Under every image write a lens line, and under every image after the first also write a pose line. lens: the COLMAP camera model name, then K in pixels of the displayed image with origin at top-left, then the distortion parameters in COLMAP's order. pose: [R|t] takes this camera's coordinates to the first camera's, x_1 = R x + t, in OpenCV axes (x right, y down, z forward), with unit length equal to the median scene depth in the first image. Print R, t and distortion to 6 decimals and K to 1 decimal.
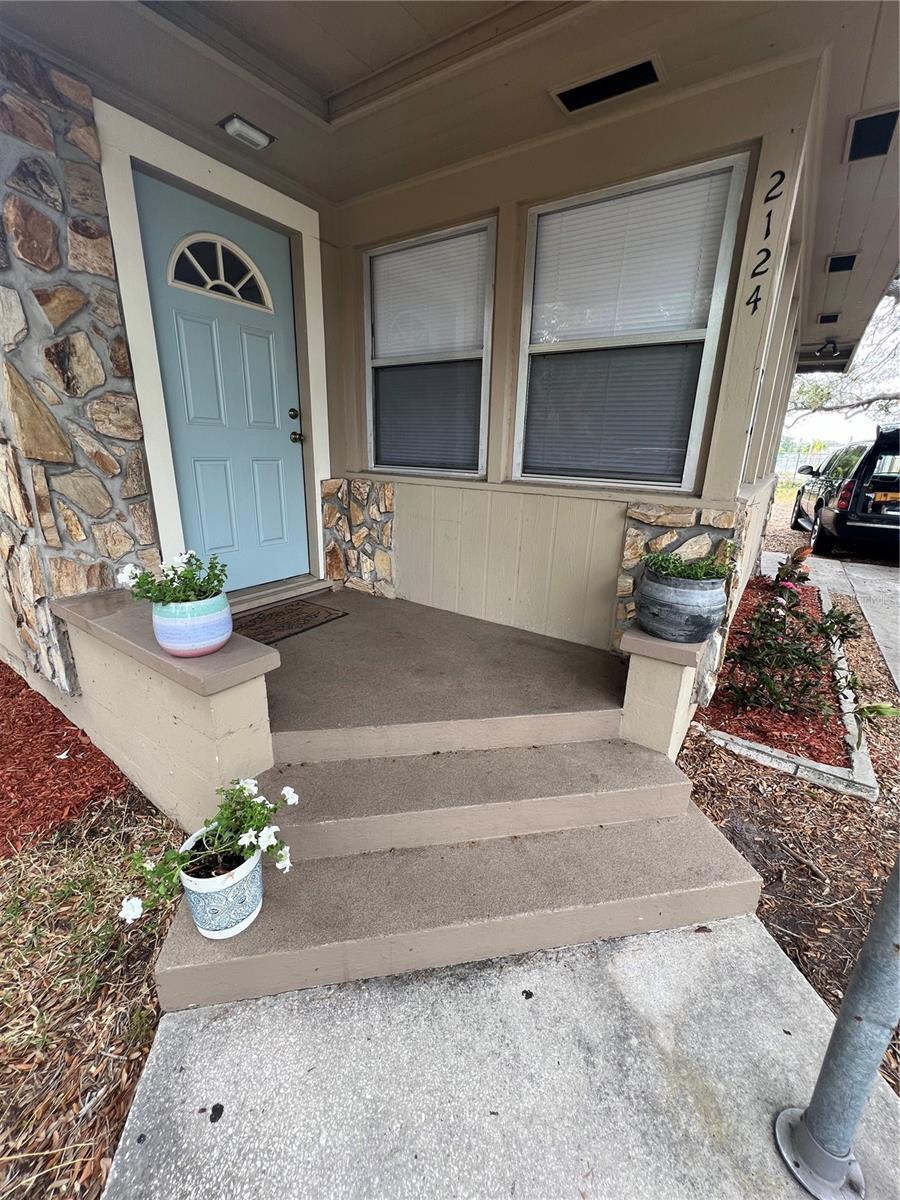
lens RADIAL K [[487.9, 0, 450.7], [0, 487.9, 597.5], [0, 0, 1]] dist [0.001983, 0.000059]
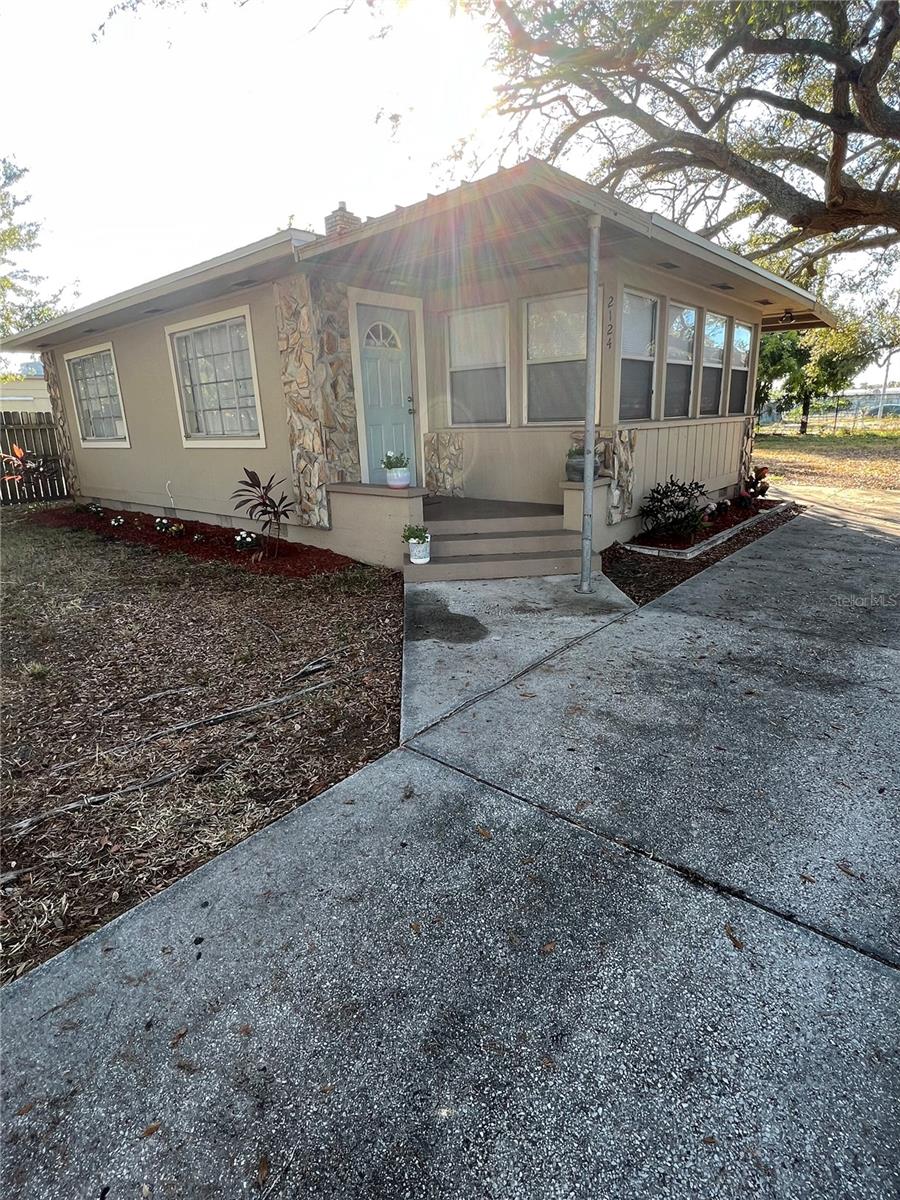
lens RADIAL K [[608.8, 0, 449.0], [0, 608.8, 595.9], [0, 0, 1]] dist [-0.001192, -0.000064]
pose [[0.992434, -0.027747, -0.119606, 0.106876], [0.026088, 0.999541, -0.015407, 0.492681], [0.119978, 0.012171, 0.992702, -1.524438]]
